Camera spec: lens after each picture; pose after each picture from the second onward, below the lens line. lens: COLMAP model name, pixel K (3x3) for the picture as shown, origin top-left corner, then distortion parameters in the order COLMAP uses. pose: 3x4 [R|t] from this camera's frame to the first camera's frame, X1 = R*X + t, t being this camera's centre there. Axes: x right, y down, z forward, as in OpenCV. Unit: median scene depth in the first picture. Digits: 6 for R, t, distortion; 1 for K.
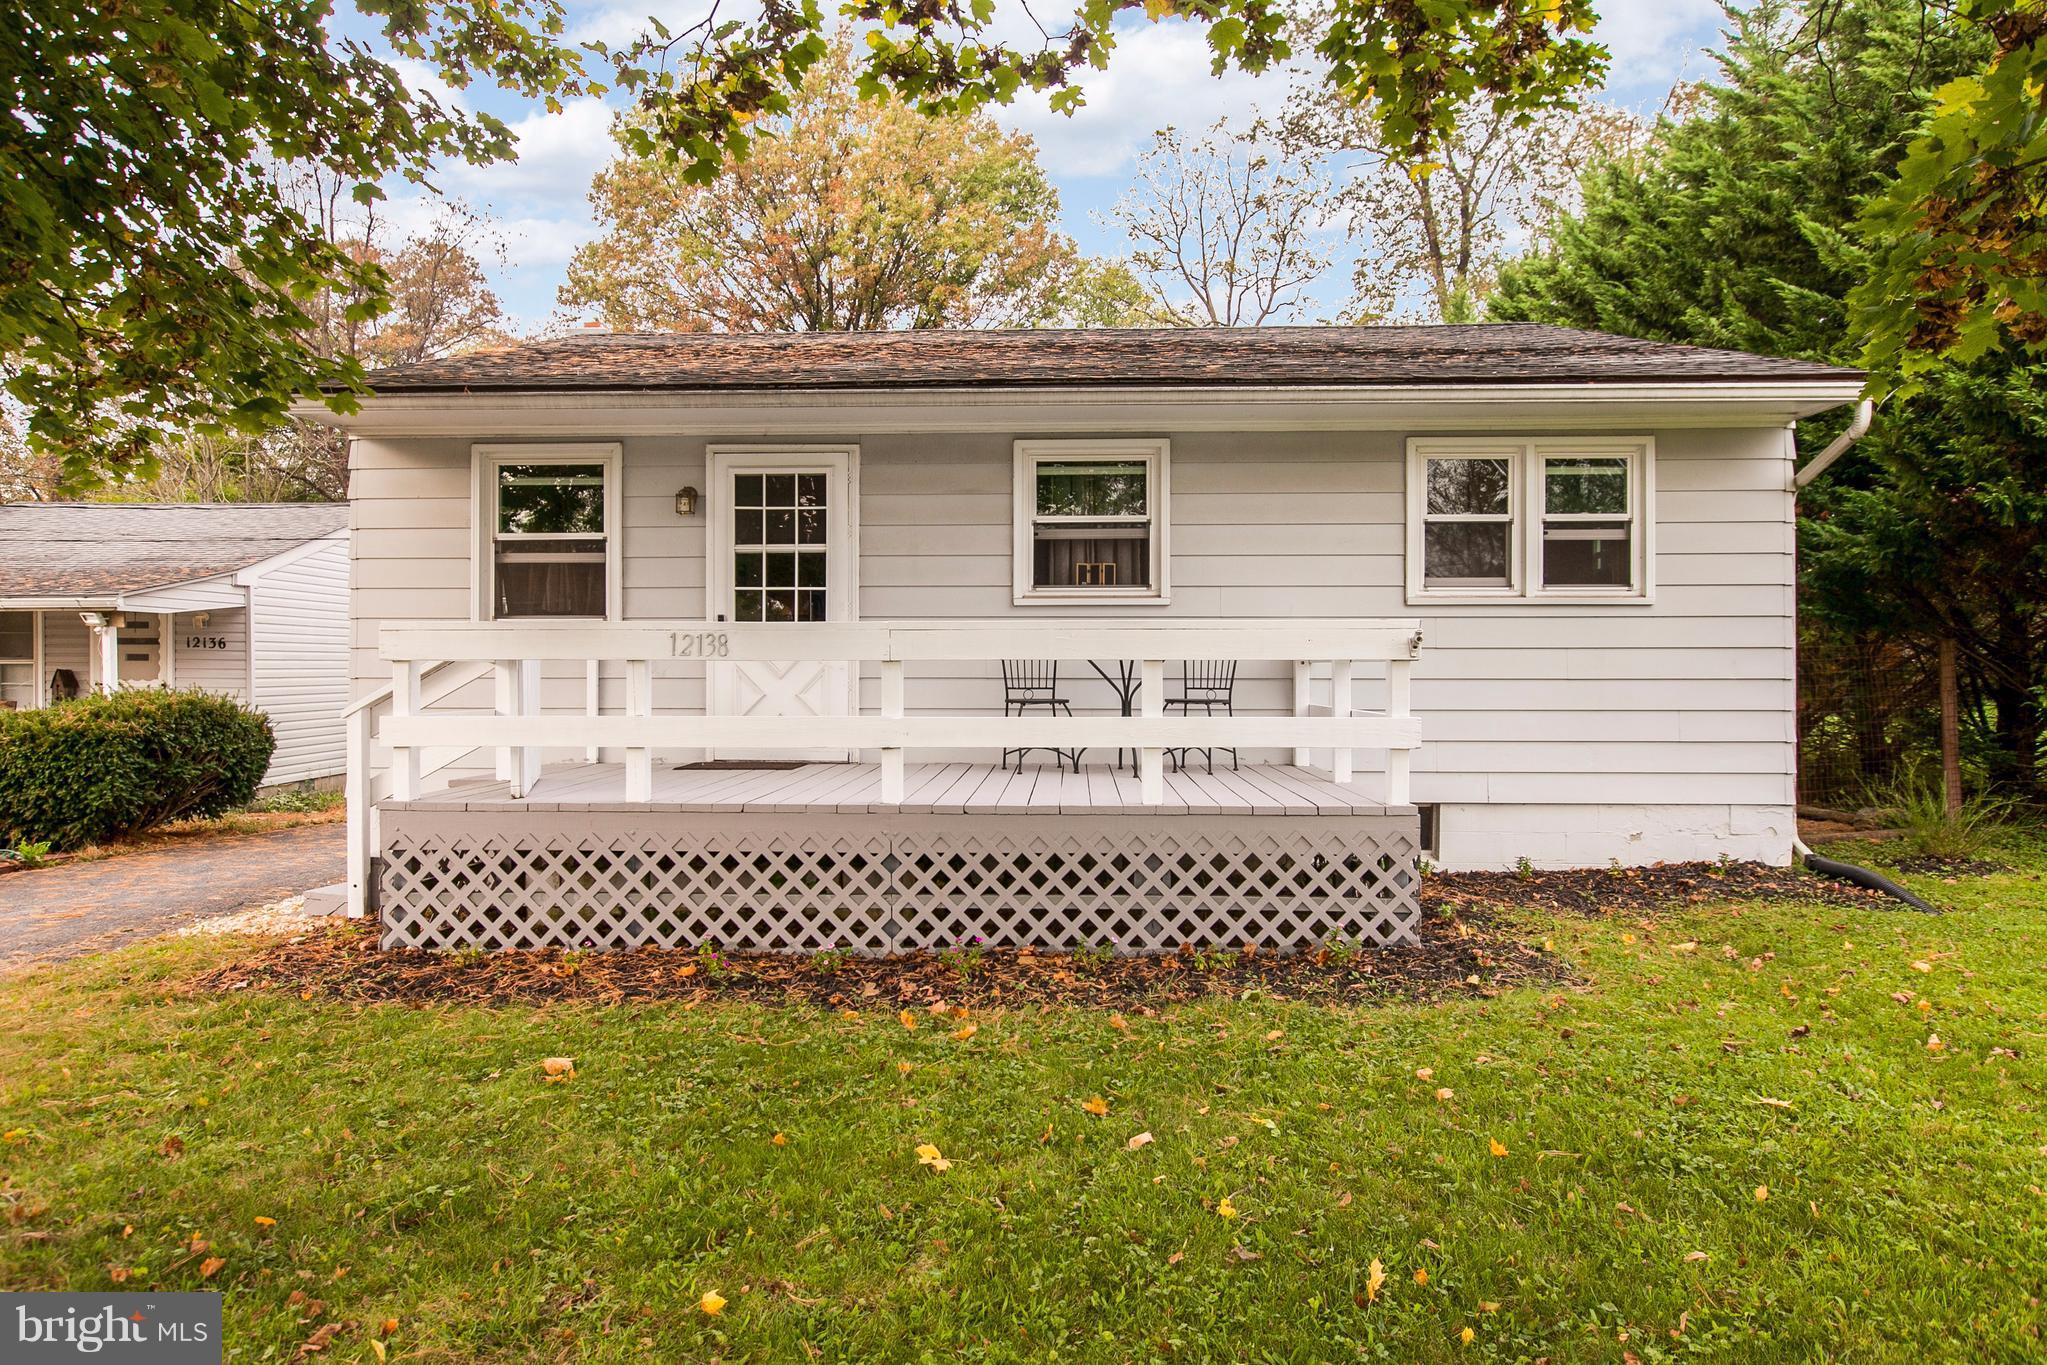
lens RADIAL K [[1206.2, 0, 1011.3], [0, 1206.2, 679.4], [0, 0, 1]] dist [-0.001186, -0.000789]
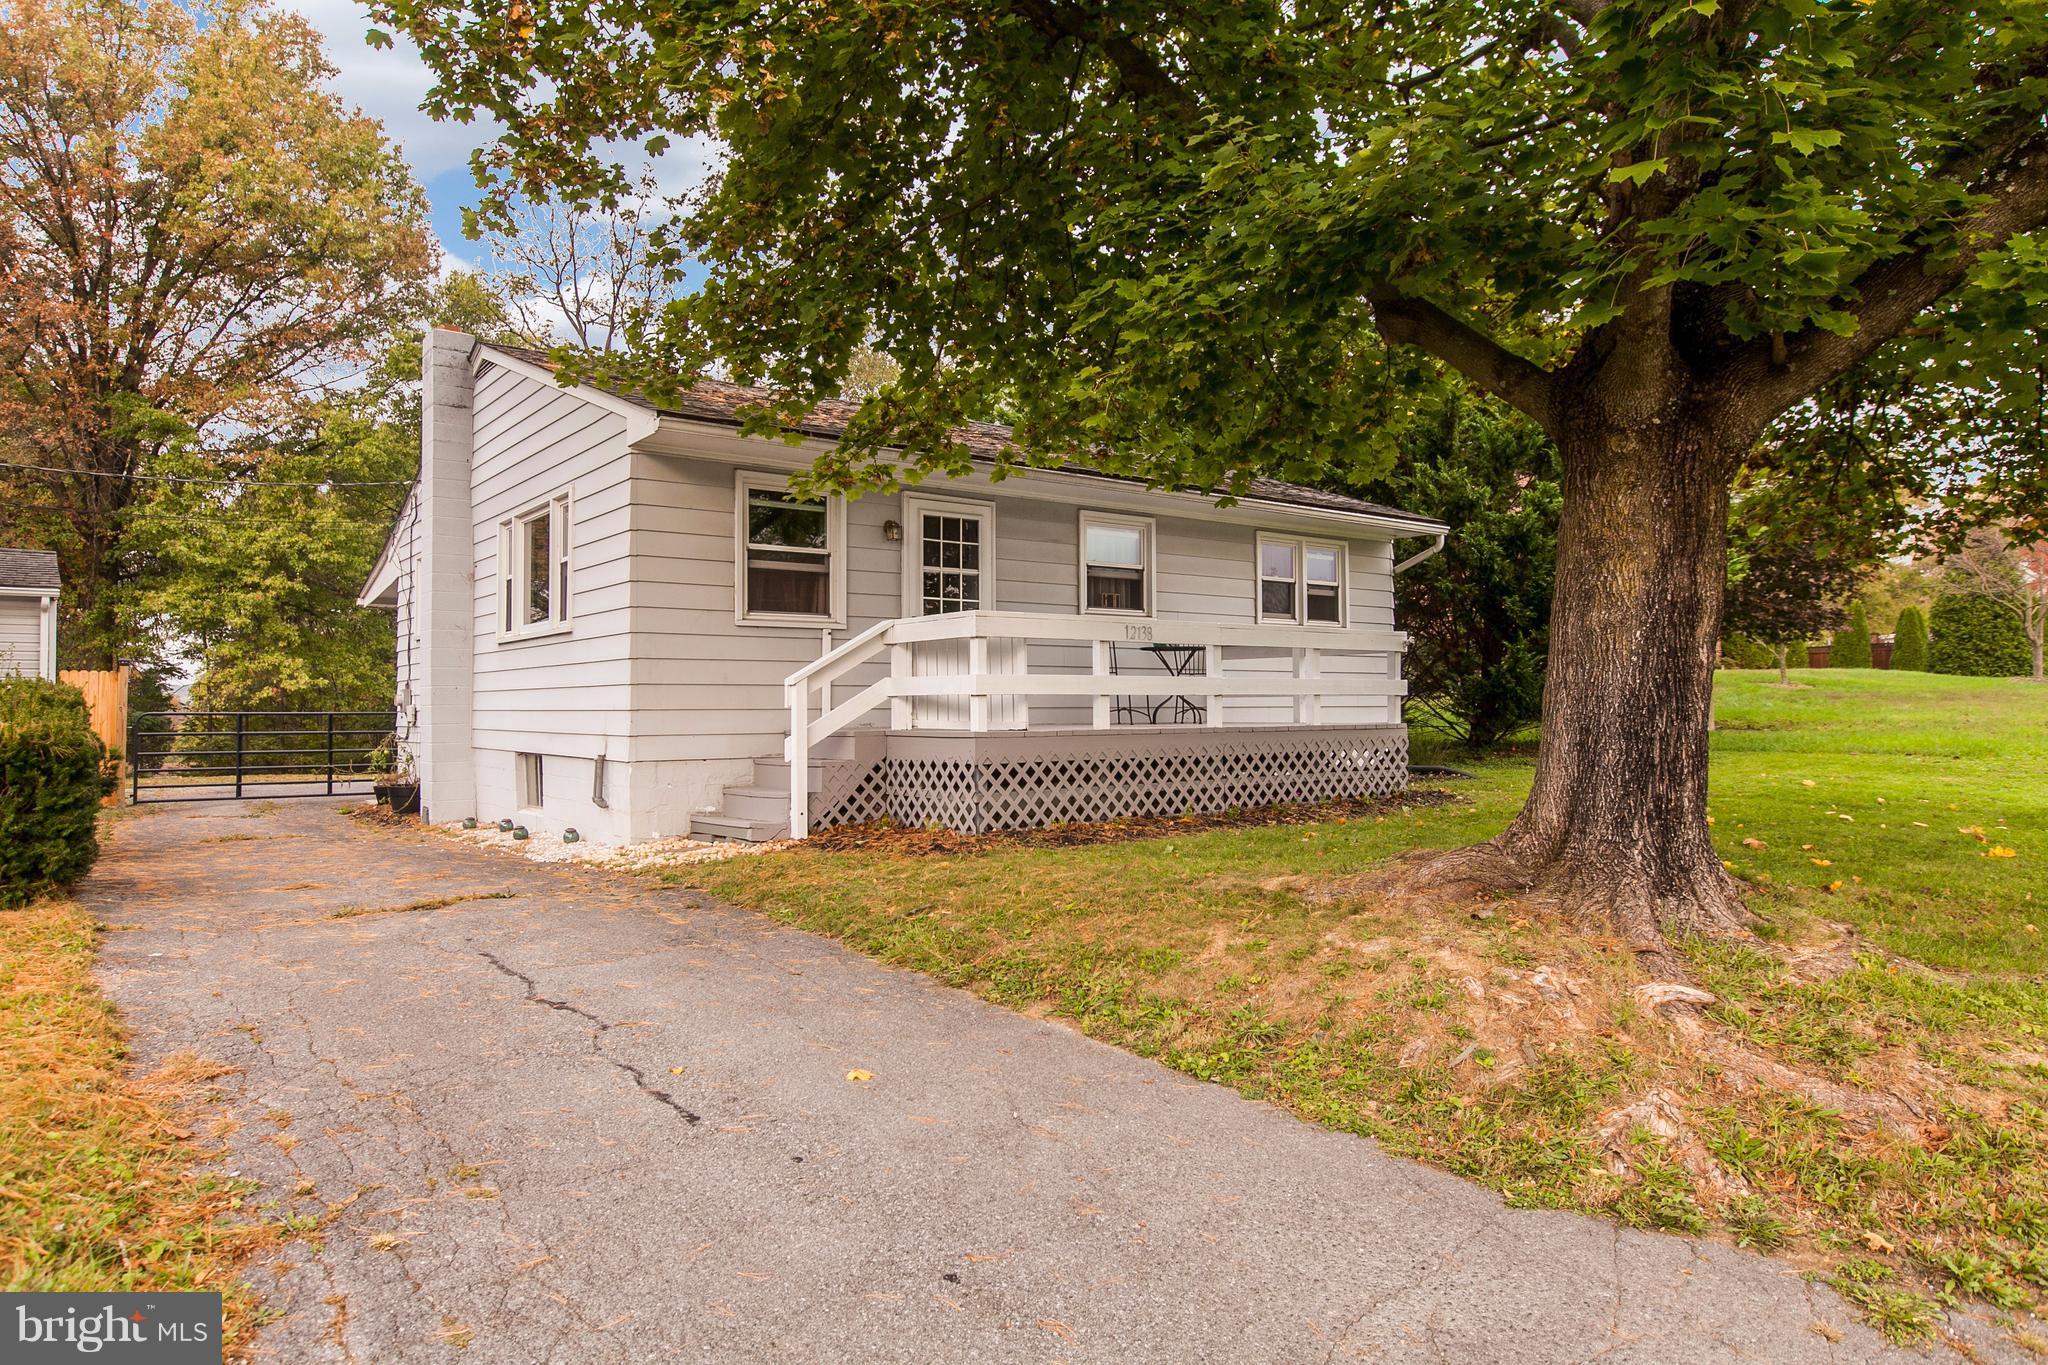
lens RADIAL K [[1277.4, 0, 1011.3], [0, 1277.4, 678.9], [0, 0, 1]] dist [0.002971, -0.002280]
pose [[0.776894, 0.011083, 0.629534, -1.073858], [0.003770, 0.999745, -0.022253, 0.050062], [-0.629620, 0.019662, 0.776655, -0.190875]]
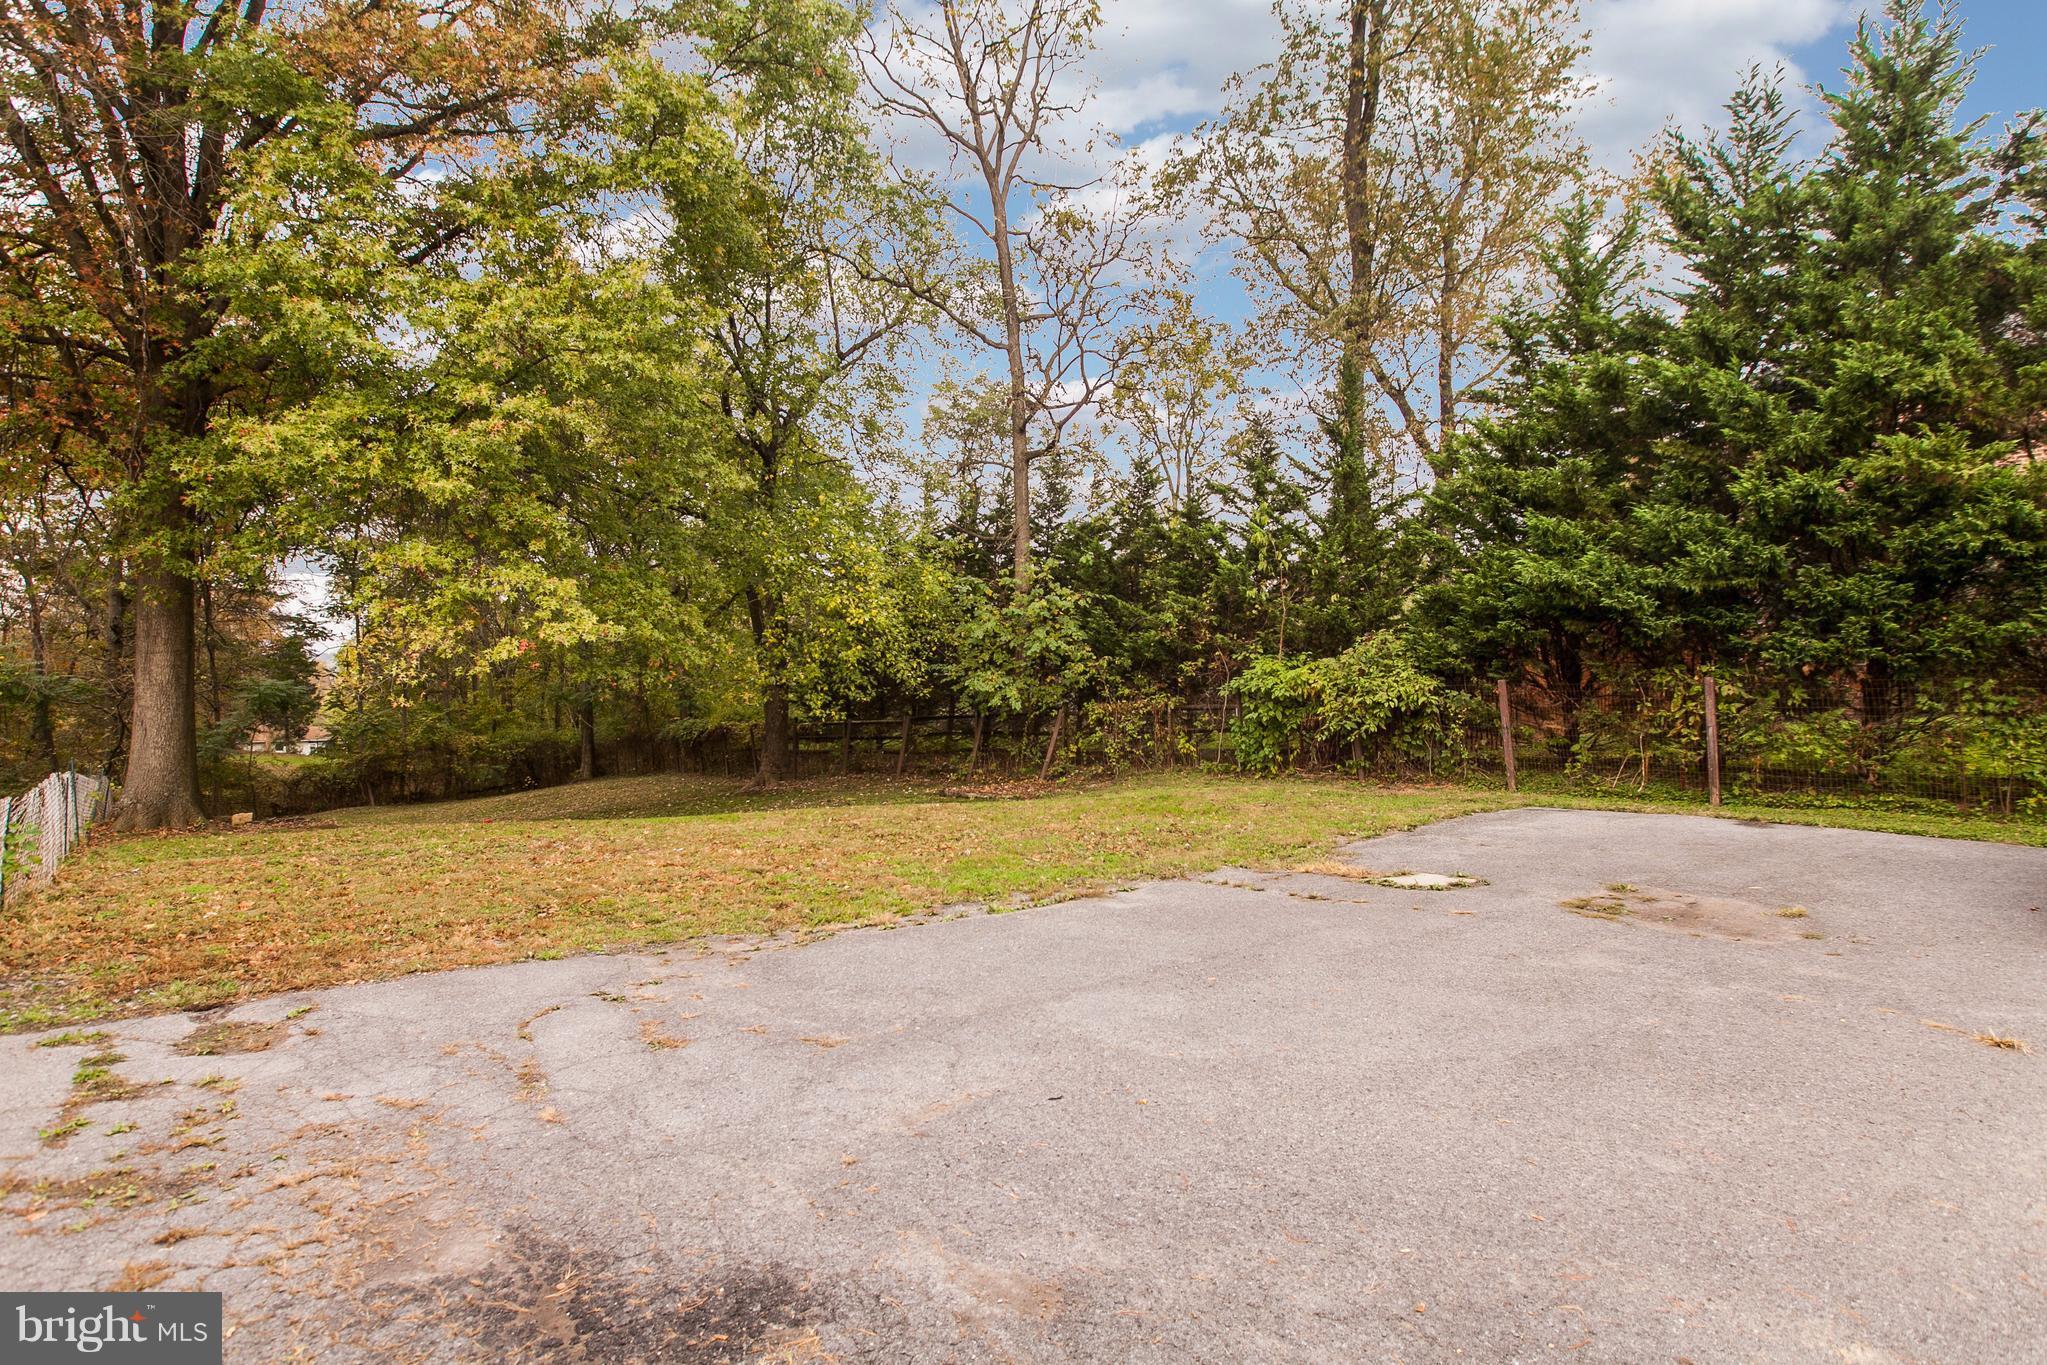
lens RADIAL K [[1060.1, 0, 1035.9], [0, 1060.1, 684.6], [0, 0, 1]] dist [0.000851, -0.000095]
pose [[0.769068, 0.001239, 0.639166, -0.752826], [-0.005990, 0.999968, 0.005268, 0.032669], [-0.639139, -0.007880, 0.769051, 2.727606]]
